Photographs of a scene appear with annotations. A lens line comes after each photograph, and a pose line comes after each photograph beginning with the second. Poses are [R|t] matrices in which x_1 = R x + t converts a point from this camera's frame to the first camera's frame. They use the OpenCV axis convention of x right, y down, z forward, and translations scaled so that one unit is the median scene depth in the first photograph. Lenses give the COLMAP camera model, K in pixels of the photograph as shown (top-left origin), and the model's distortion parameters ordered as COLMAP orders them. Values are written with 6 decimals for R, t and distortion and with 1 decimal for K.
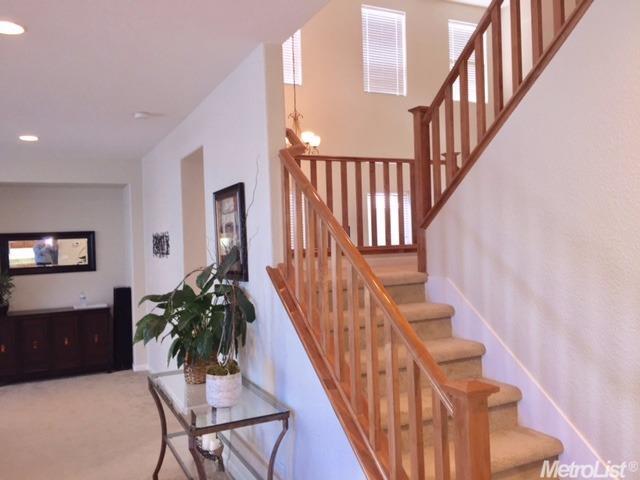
lens RADIAL K [[547.7, 0, 320.0], [0, 547.7, 240.0], [0, 0, 1]] dist [0.084826, -0.125644]
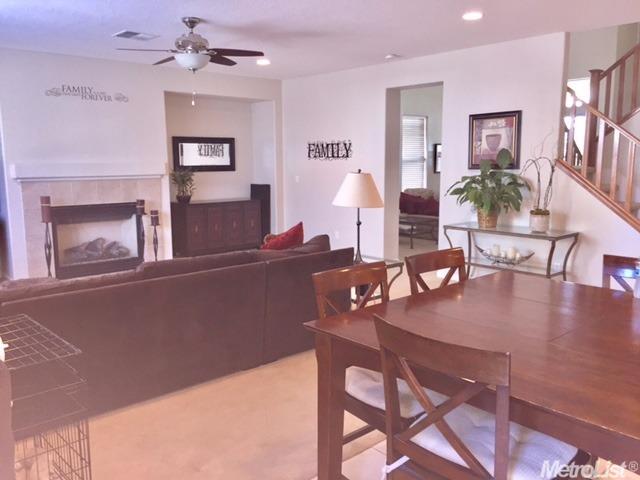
lens RADIAL K [[547.7, 0, 320.0], [0, 547.7, 240.0], [0, 0, 1]] dist [0.084826, -0.125644]
pose [[0.964008, -0.009756, 0.265696, -0.658574], [-0.028738, 0.989648, 0.140610, 0.036502], [-0.264317, -0.143185, 0.953748, -0.286078]]
